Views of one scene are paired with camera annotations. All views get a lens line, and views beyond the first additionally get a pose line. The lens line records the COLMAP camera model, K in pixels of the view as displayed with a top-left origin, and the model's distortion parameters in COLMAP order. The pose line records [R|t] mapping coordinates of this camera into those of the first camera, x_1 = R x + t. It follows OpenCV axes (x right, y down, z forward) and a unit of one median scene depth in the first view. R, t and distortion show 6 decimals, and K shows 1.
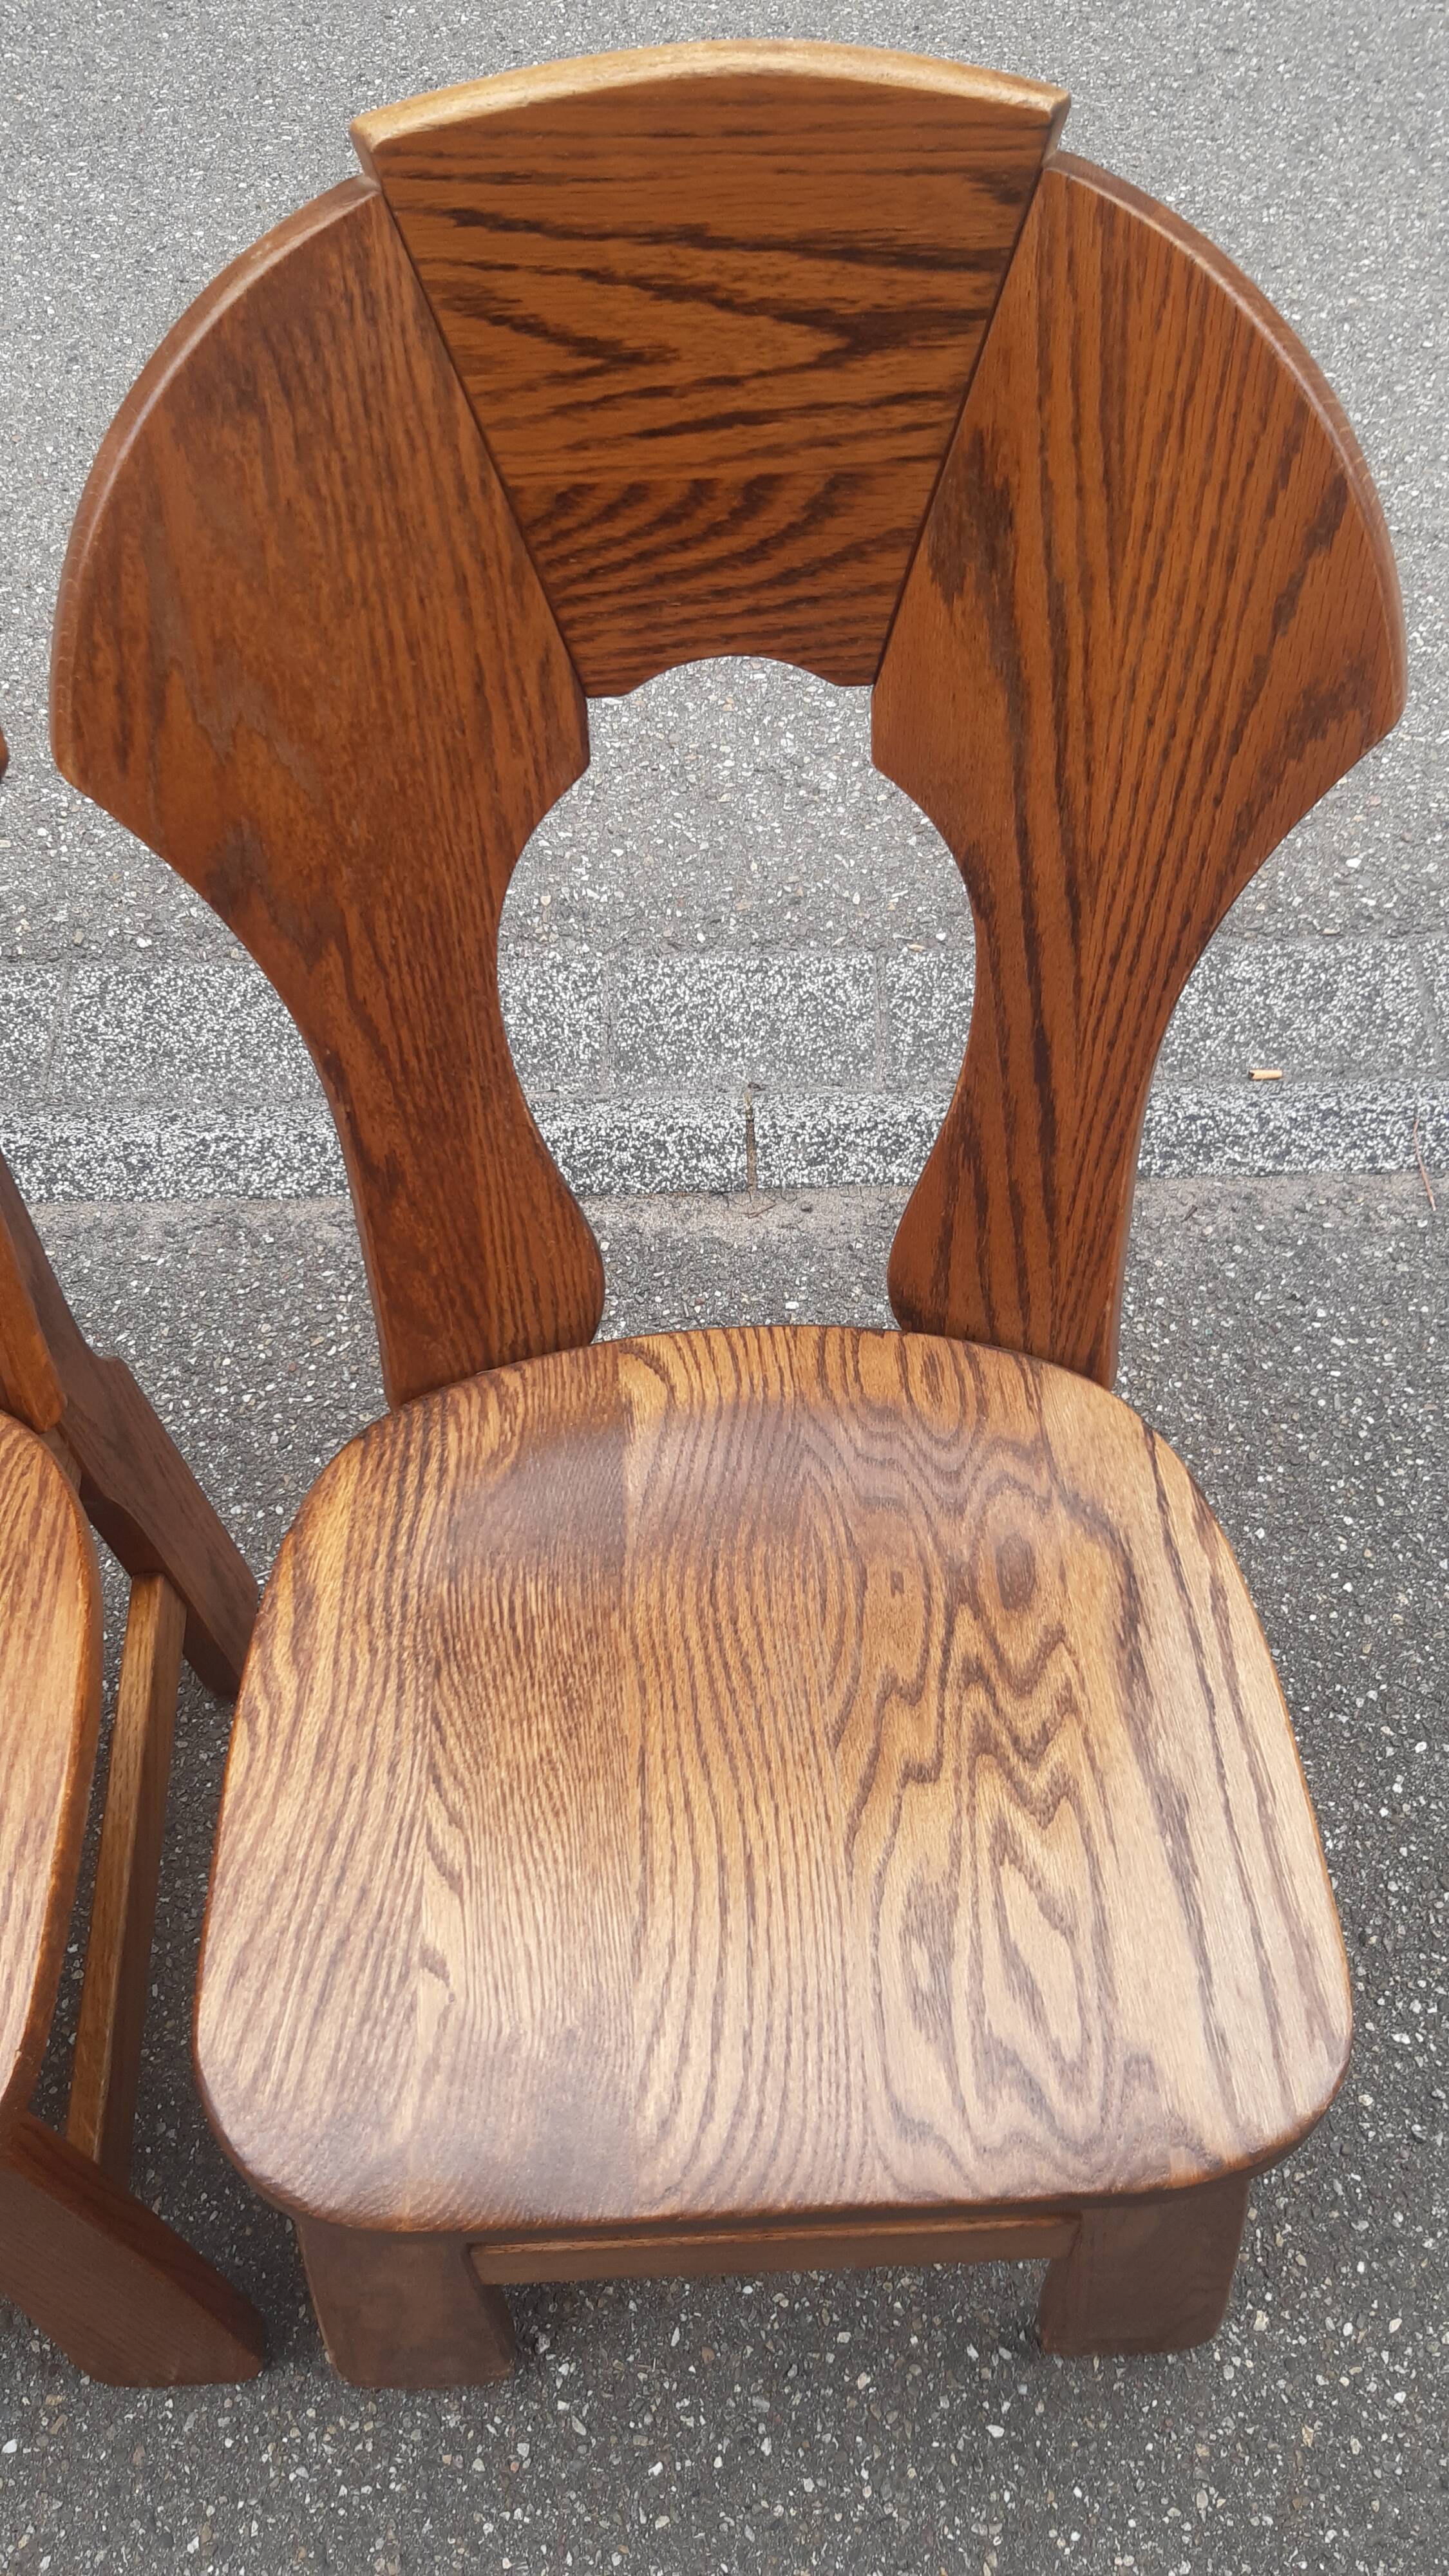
lens RADIAL K [[2093.1, 0, 779.1], [0, 2093.1, 1339.3], [0, 0, 1]] dist [0.004693, -0.064731]
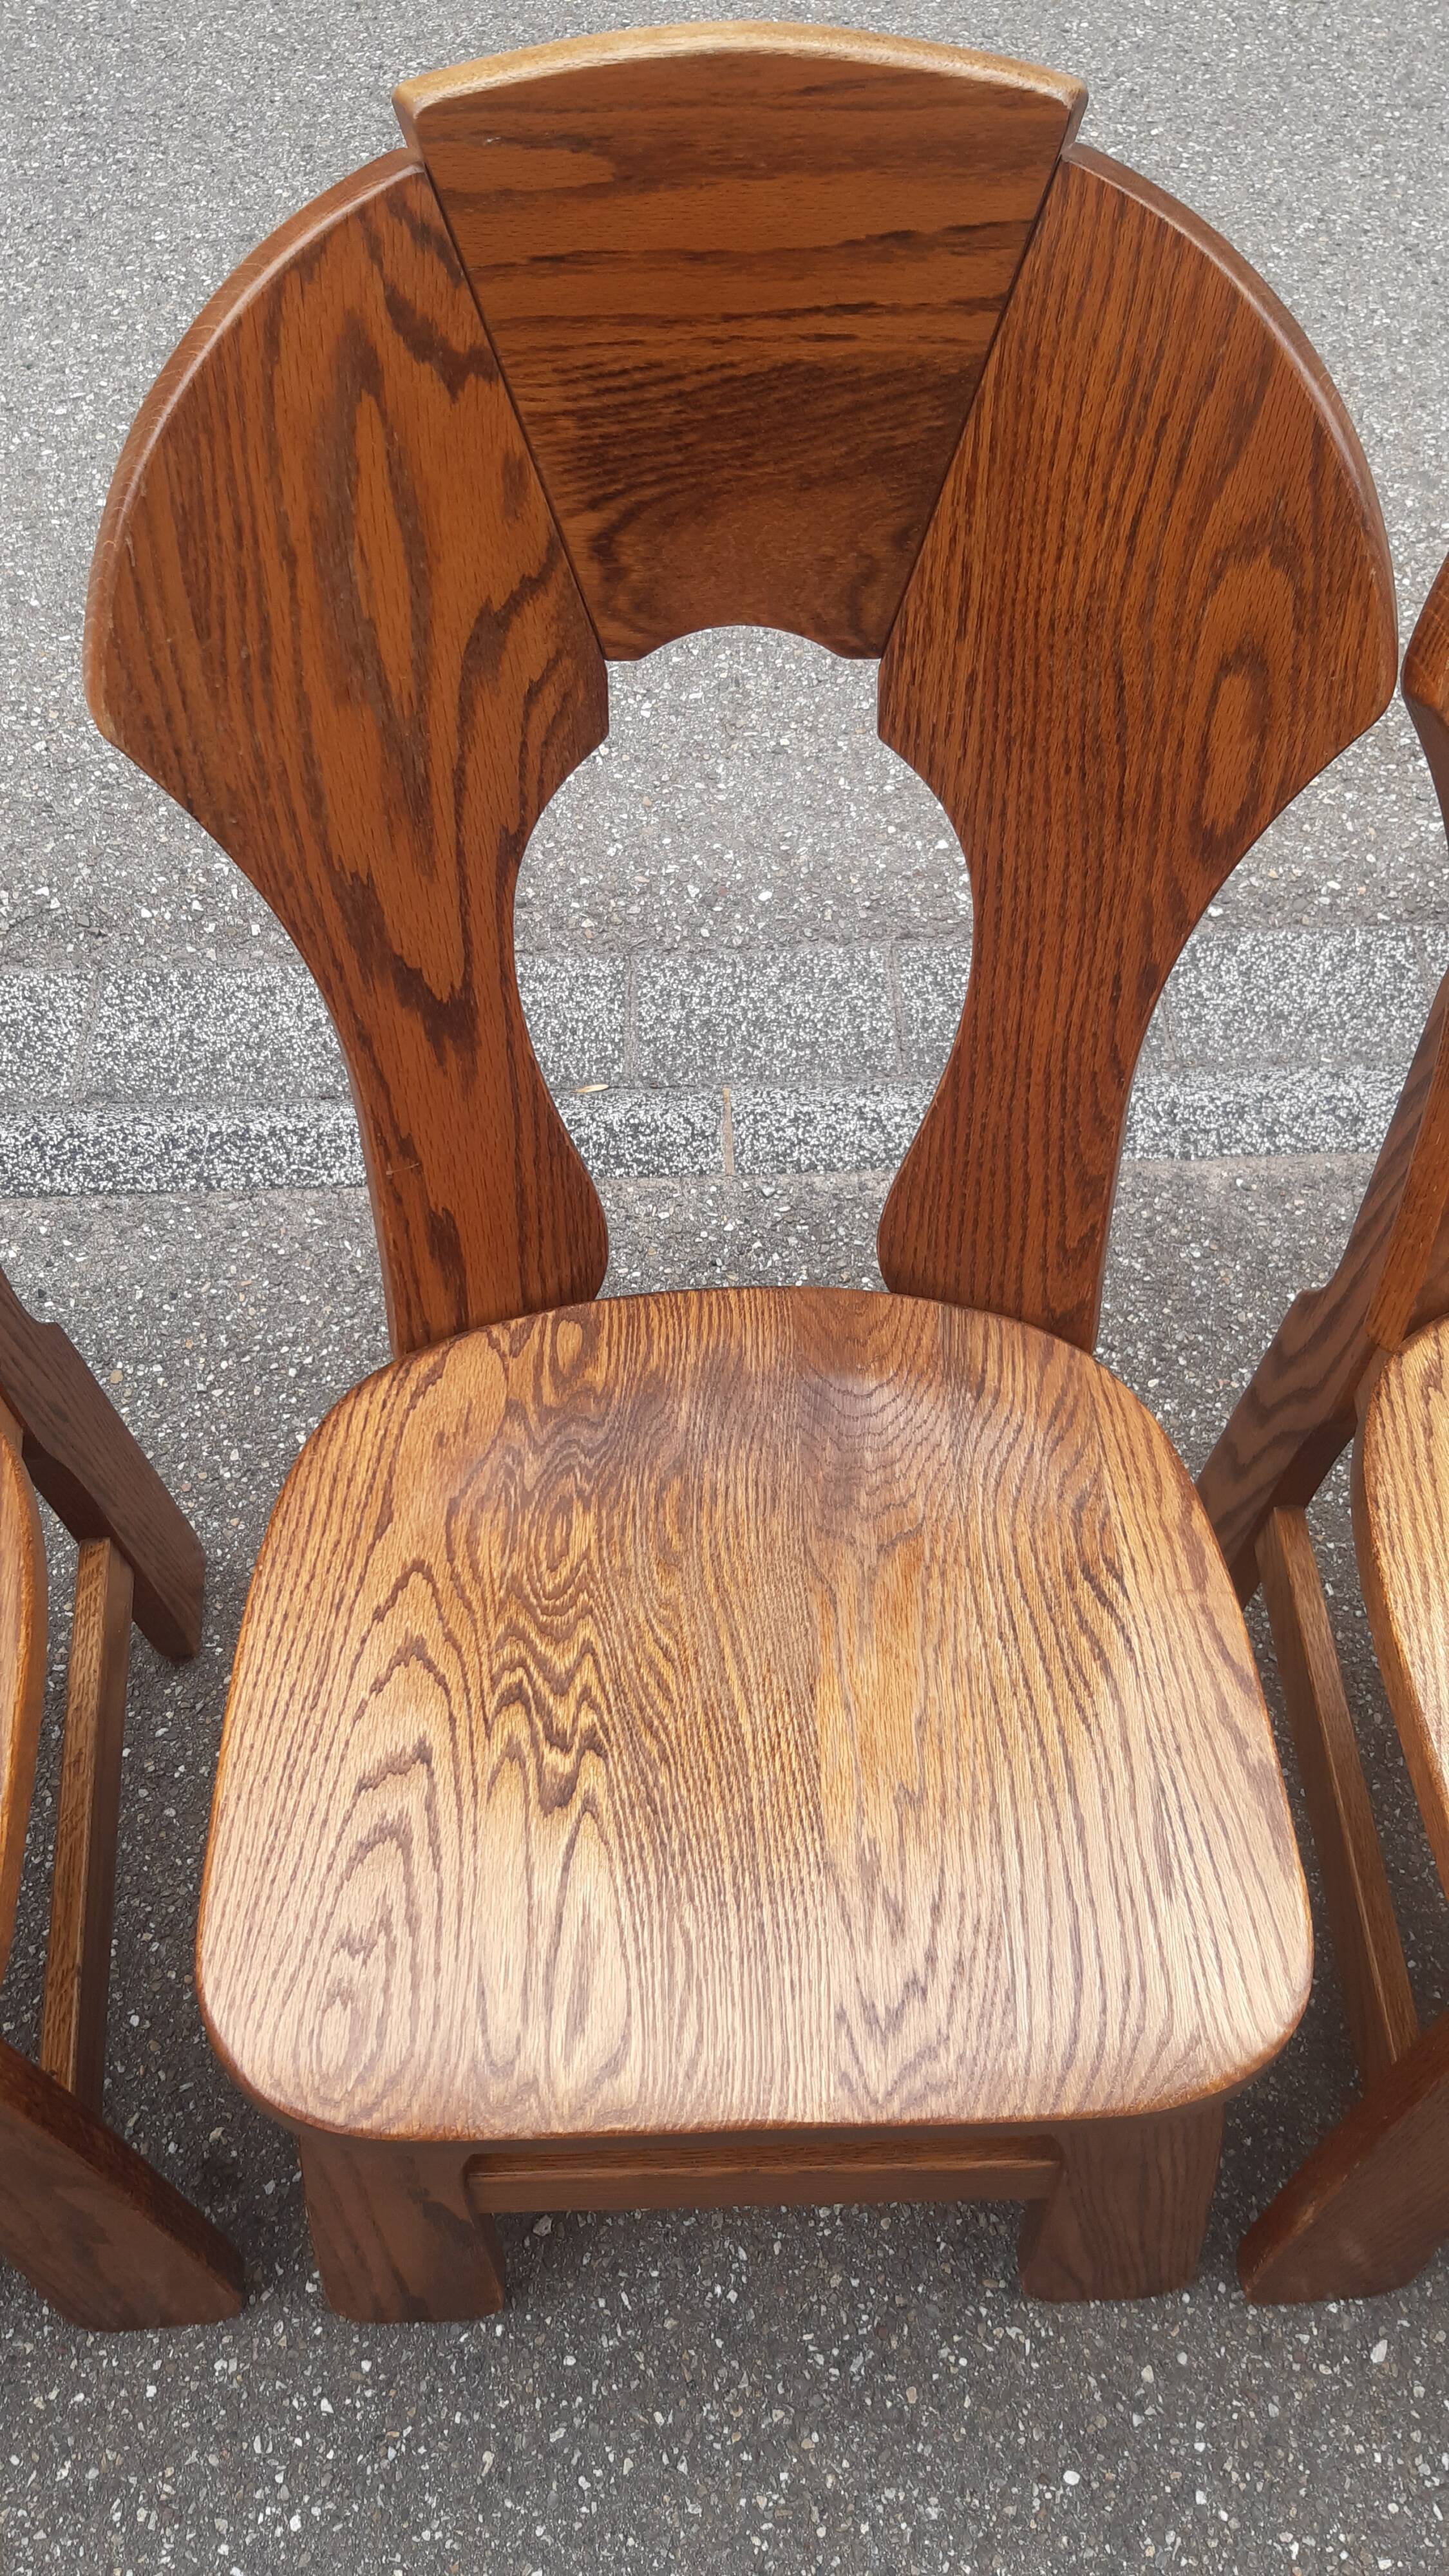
lens RADIAL K [[2028.9, 0, 751.3], [0, 2028.9, 1348.4], [0, 0, 1]] dist [0.094847, -0.192814]
pose [[0.999800, -0.019988, 0.000955, -0.608327], [0.019989, 0.999800, -0.000396, 0.026231], [-0.000947, 0.000415, 0.999999, -0.018387]]
